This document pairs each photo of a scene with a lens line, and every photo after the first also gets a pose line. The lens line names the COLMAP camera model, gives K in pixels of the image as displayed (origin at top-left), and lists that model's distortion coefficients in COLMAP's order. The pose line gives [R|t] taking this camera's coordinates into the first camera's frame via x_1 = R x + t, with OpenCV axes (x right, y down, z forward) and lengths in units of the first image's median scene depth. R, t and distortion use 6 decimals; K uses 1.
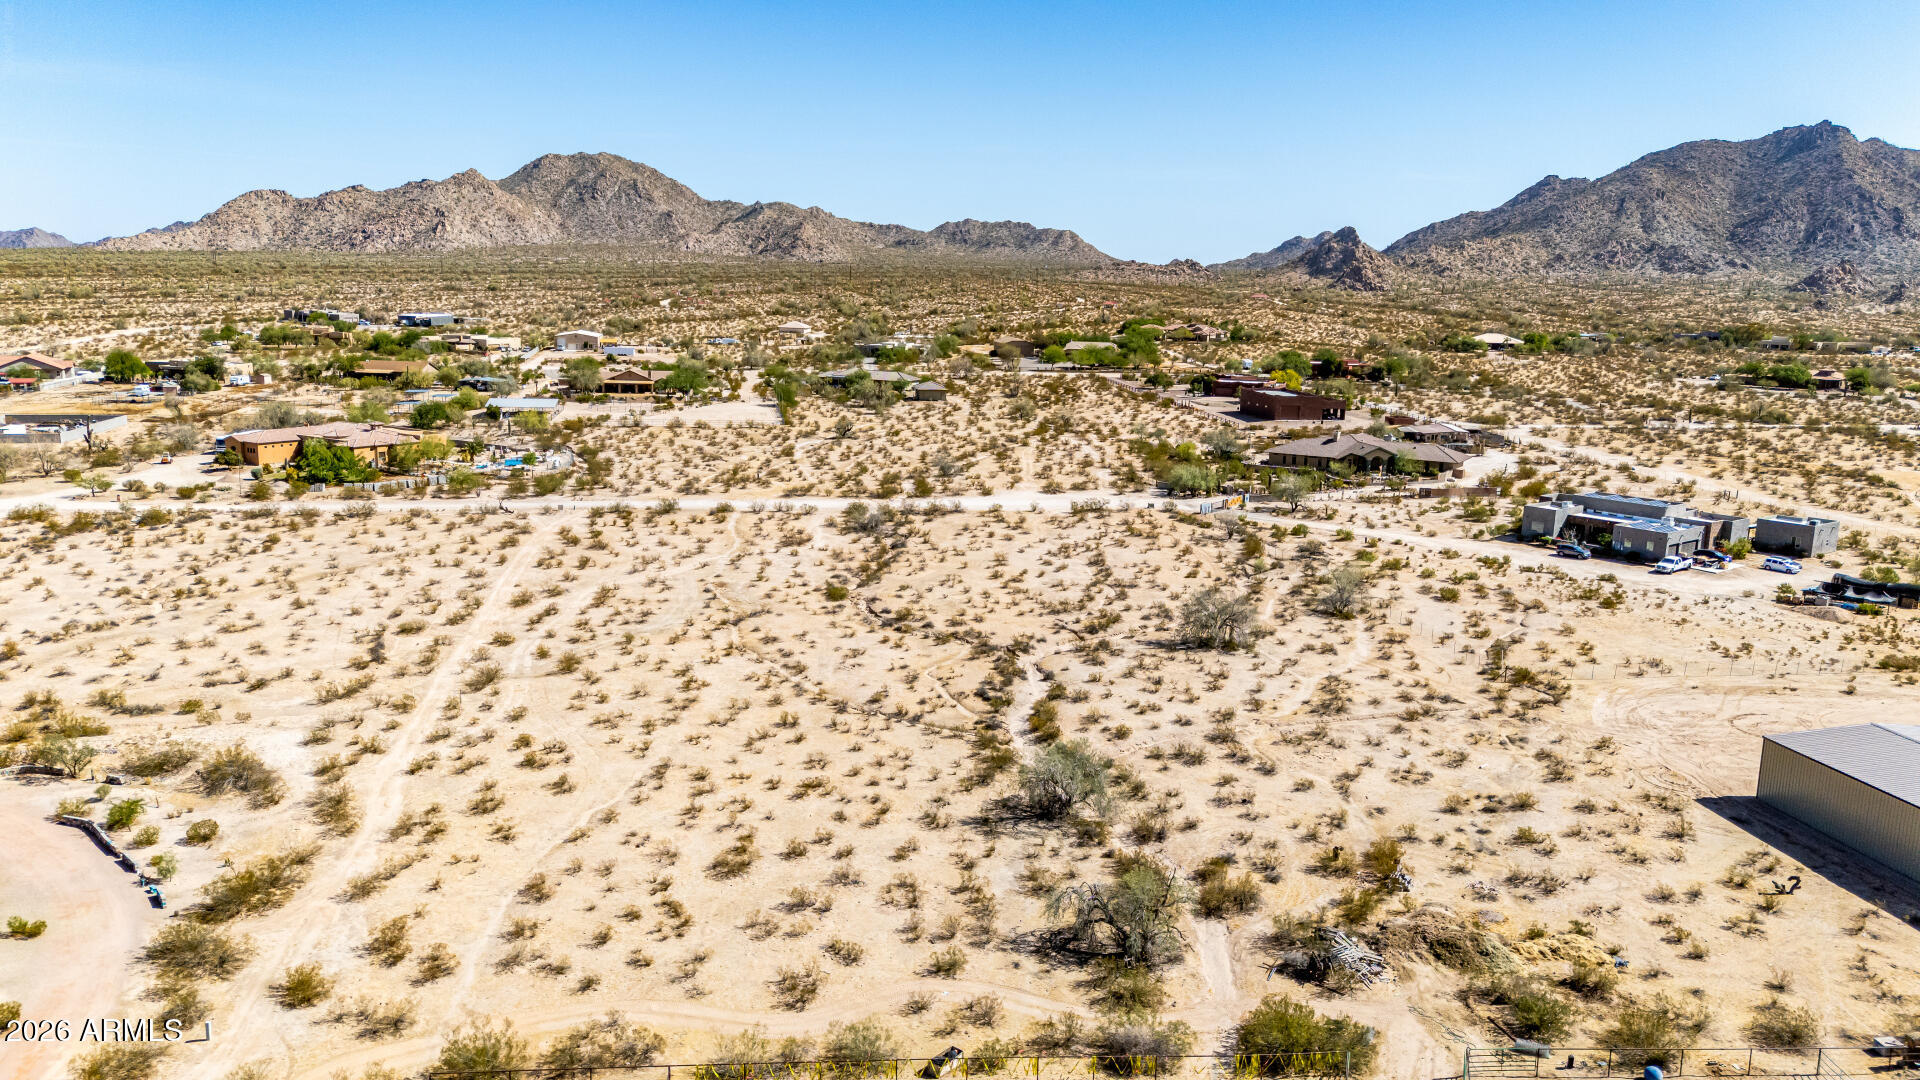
lens RADIAL K [[1407.5, 0, 967.1], [0, 1407.5, 542.1], [0, 0, 1]] dist [0.084402, -0.082324]
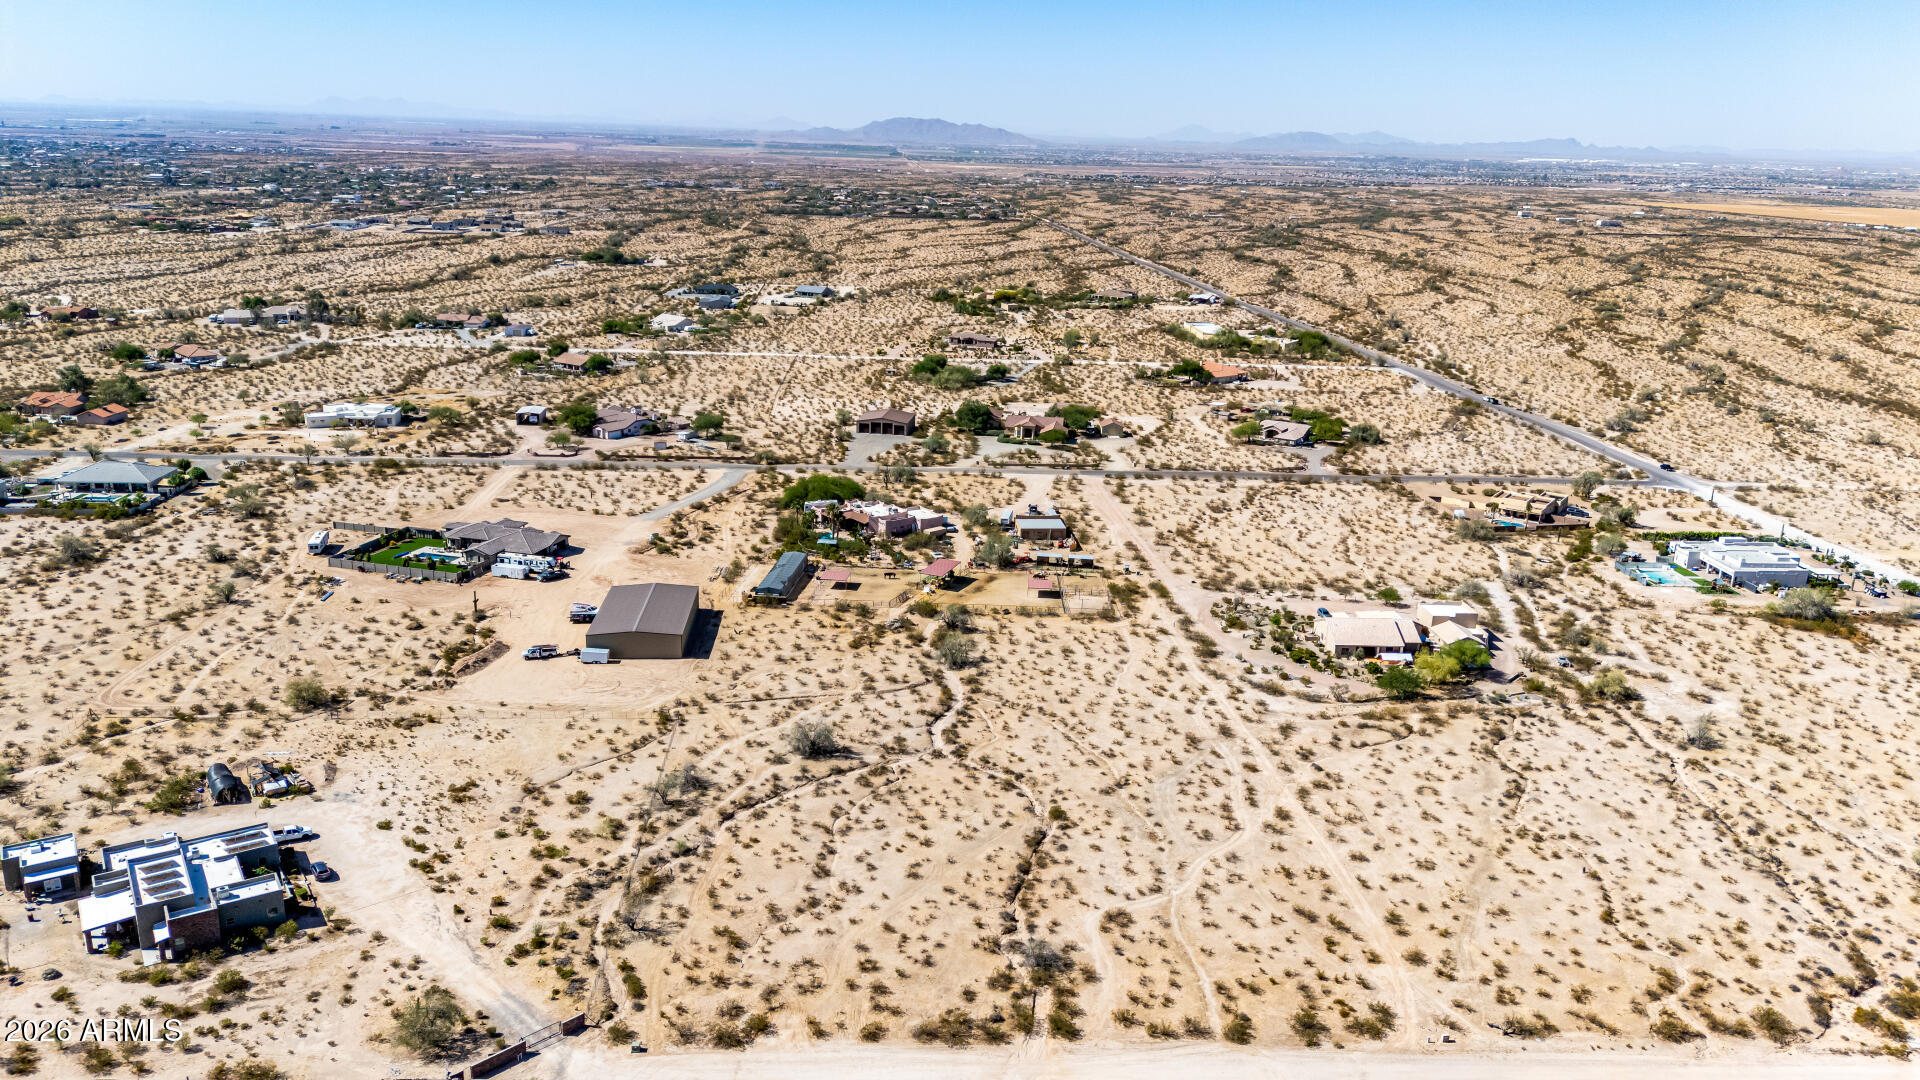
lens RADIAL K [[1411.8, 0, 966.9], [0, 1411.8, 537.0], [0, 0, 1]] dist [0.074617, -0.069261]
pose [[-0.994537, -0.075963, 0.071600, -0.024246], [-0.035334, 0.890379, 0.453846, -0.229768], [-0.098227, 0.448836, -0.888199, 0.601054]]
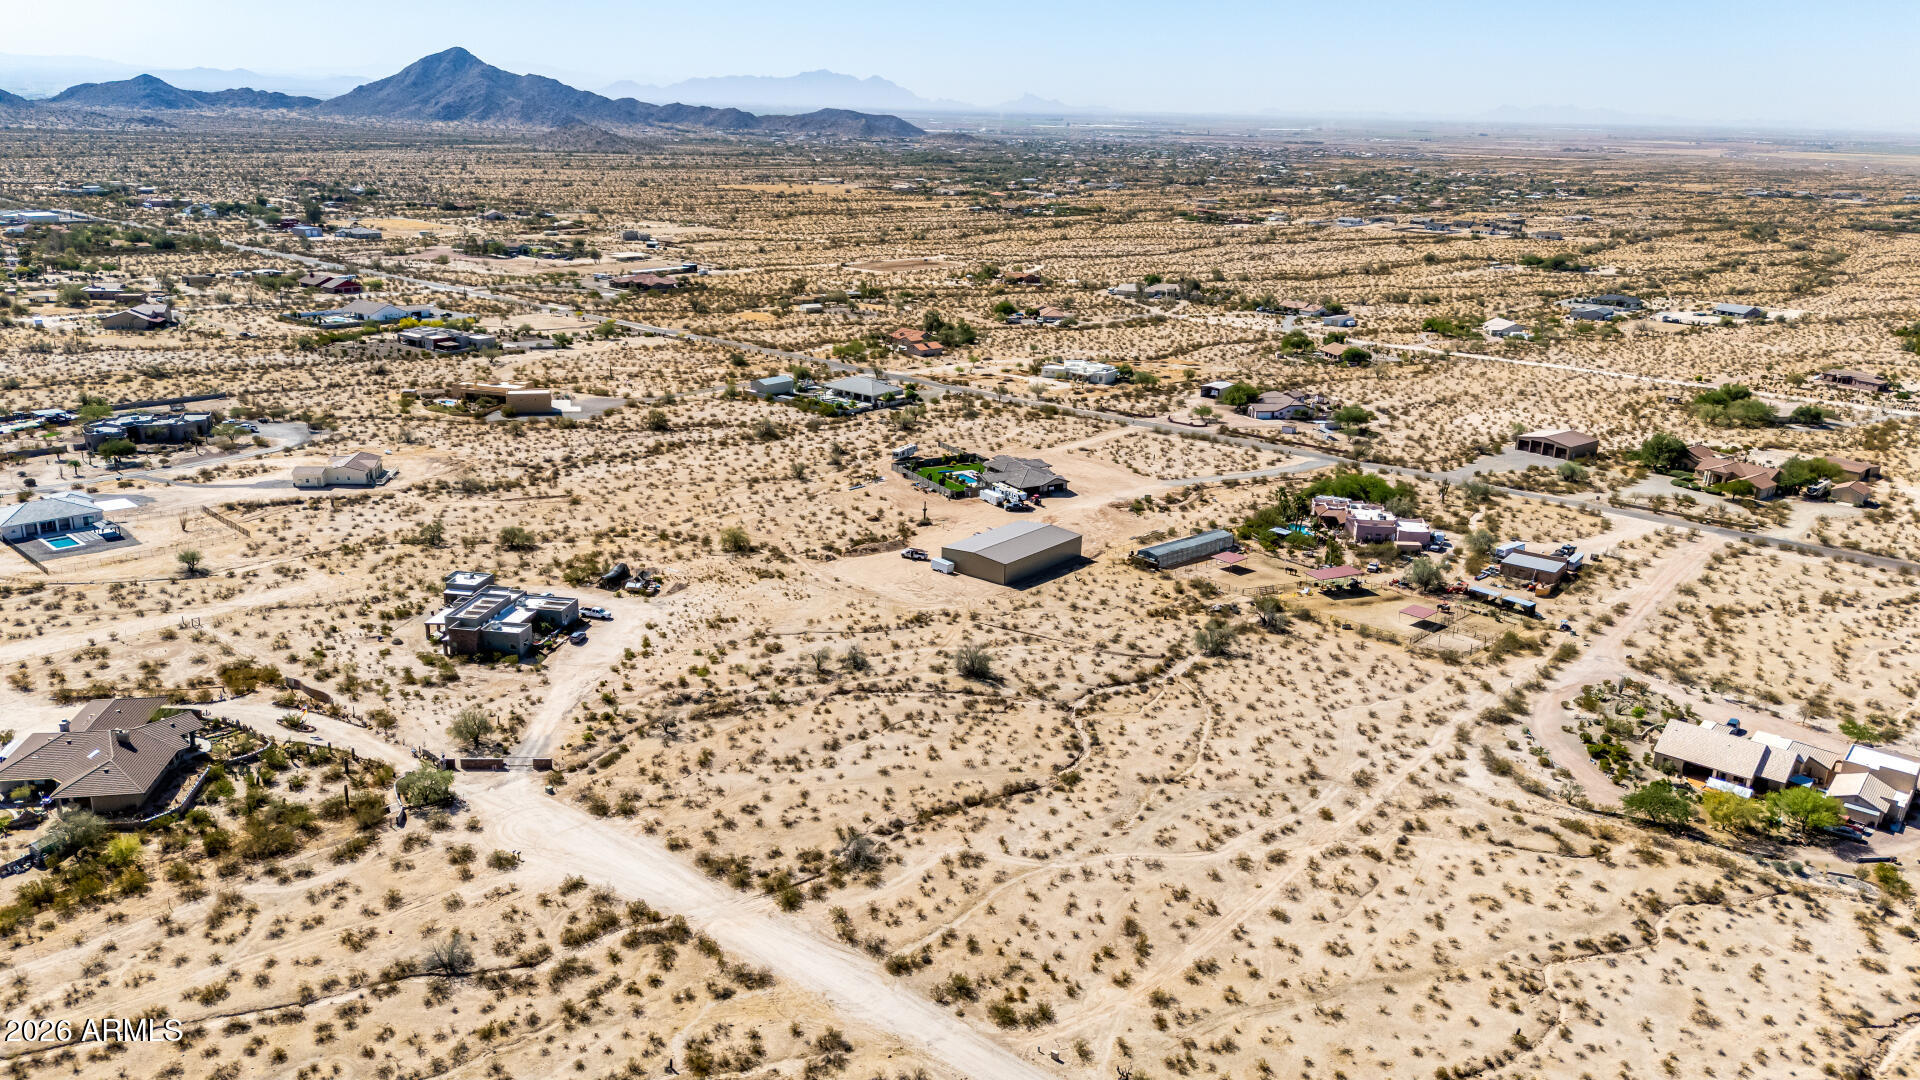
lens RADIAL K [[1411.8, 0, 966.9], [0, 1411.8, 537.0], [0, 0, 1]] dist [0.074617, -0.069261]
pose [[-0.668111, -0.260608, 0.696930, -0.262576], [0.094971, 0.899126, 0.427261, -0.218940], [-0.737976, 0.351646, -0.575966, 0.513789]]
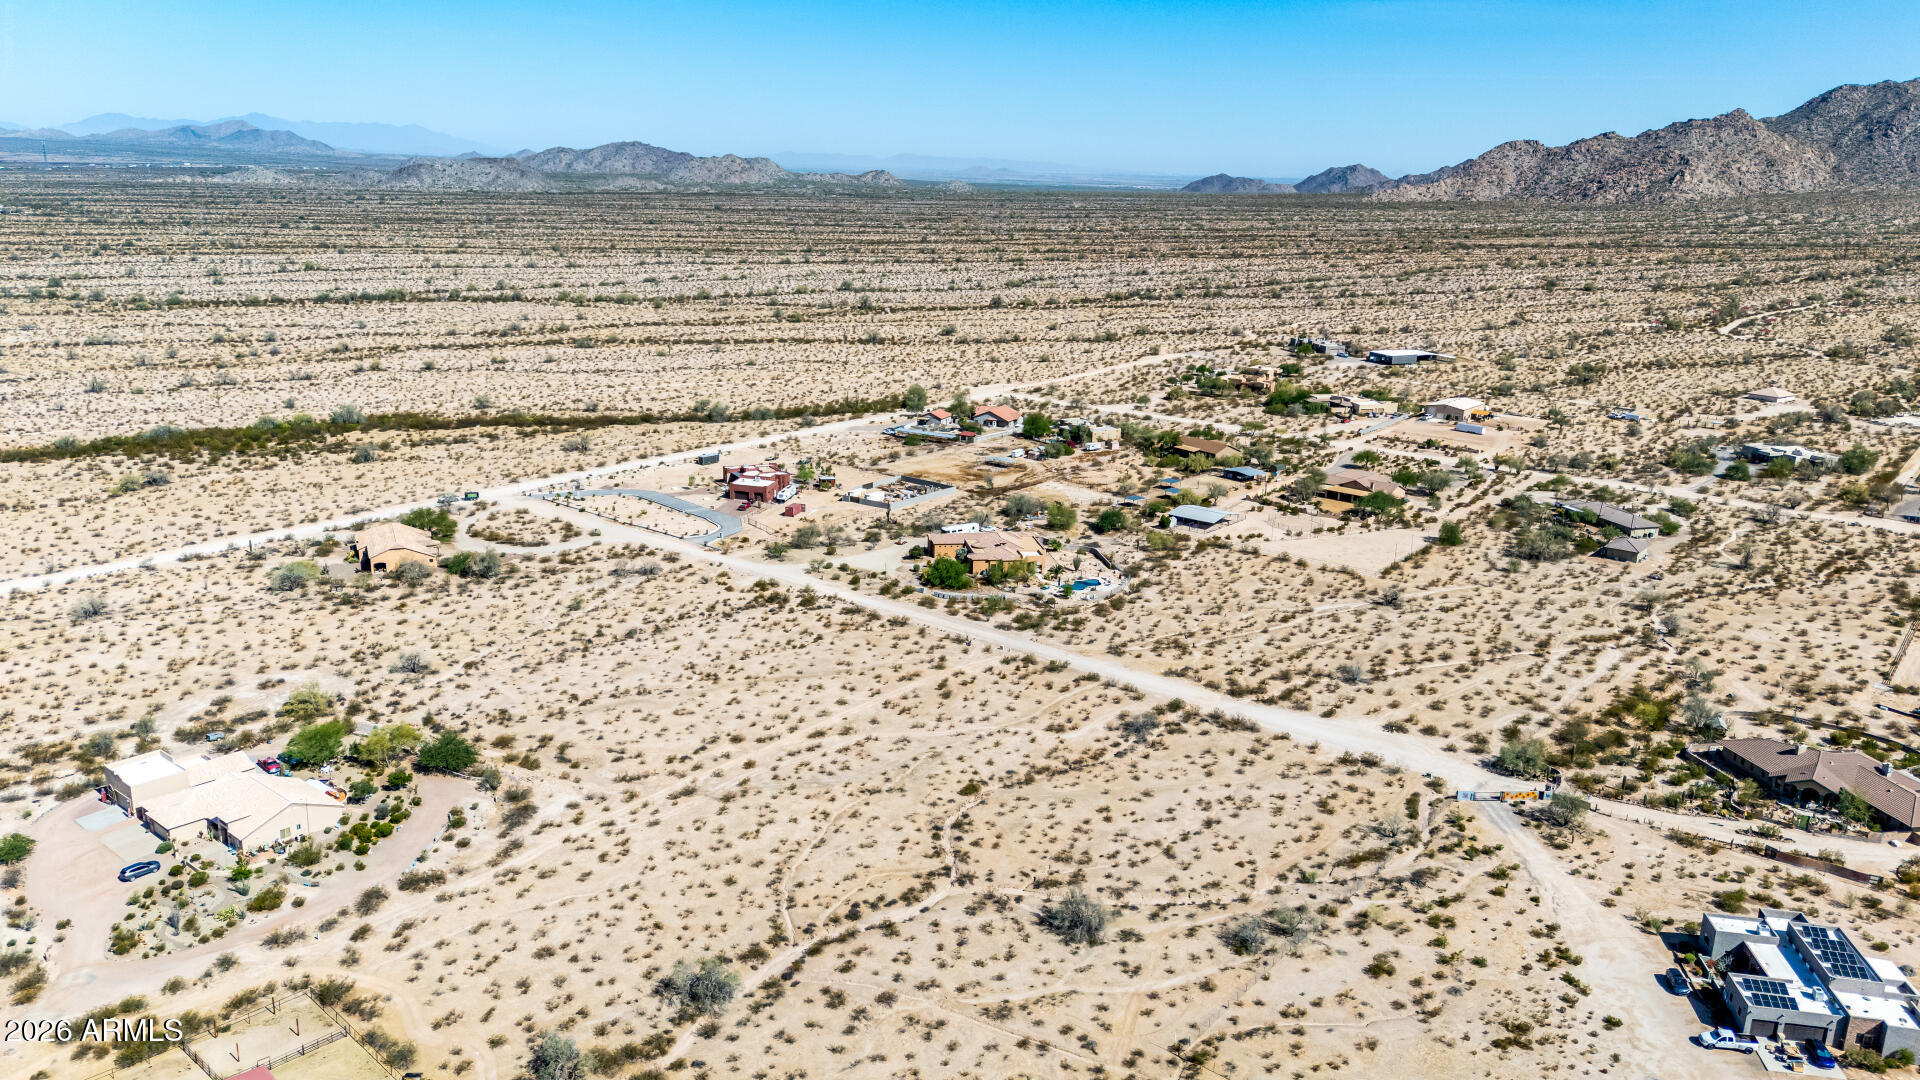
lens RADIAL K [[1411.8, 0, 966.9], [0, 1411.8, 537.0], [0, 0, 1]] dist [0.074617, -0.069261]
pose [[0.666266, 0.188999, -0.721366, 0.256014], [-0.152722, 0.981428, 0.116079, -0.109424], [0.729908, 0.032829, 0.682756, 0.006357]]
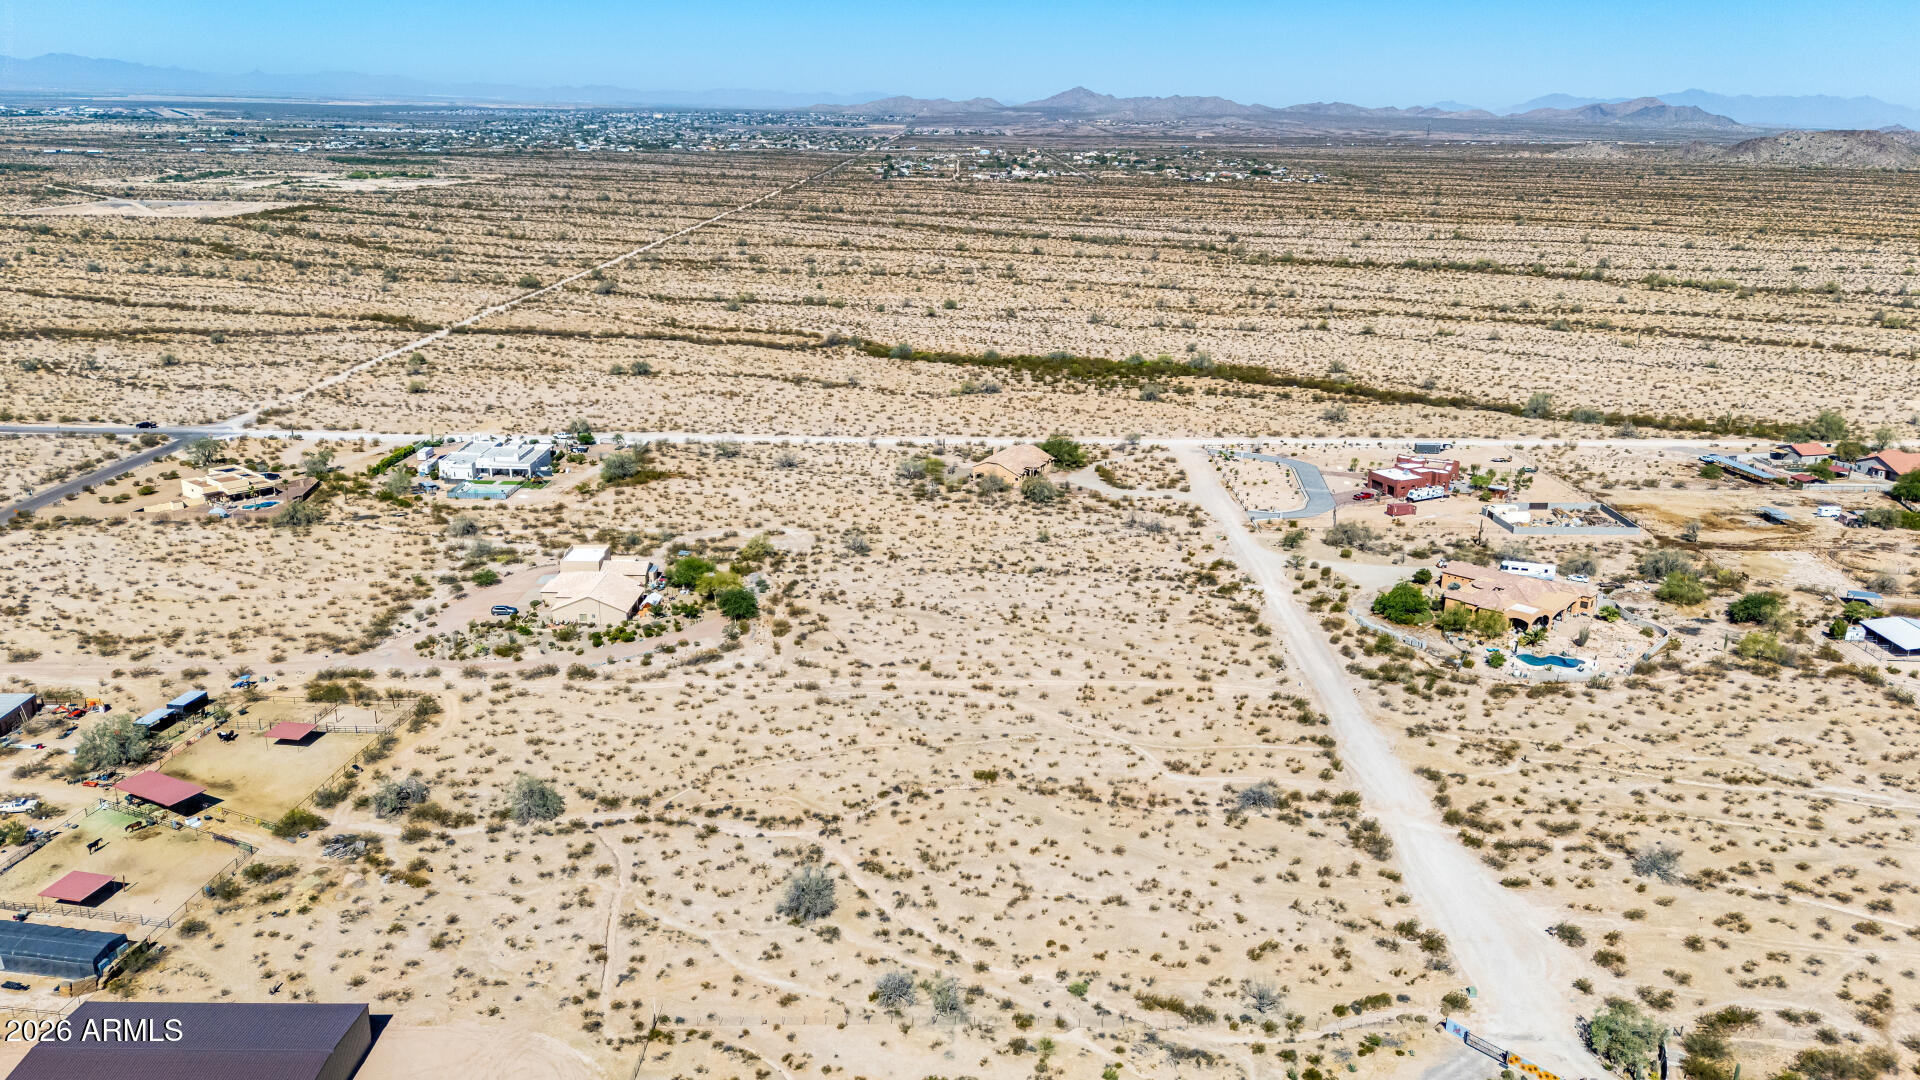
lens RADIAL K [[1425.2, 0, 965.0], [0, 1425.2, 538.3], [0, 0, 1]] dist [0.078503, -0.073687]
pose [[-0.163732, 0.264154, -0.950481, 0.330346], [-0.208098, 0.932555, 0.295019, -0.164974], [0.964306, 0.246097, -0.097719, 0.307755]]
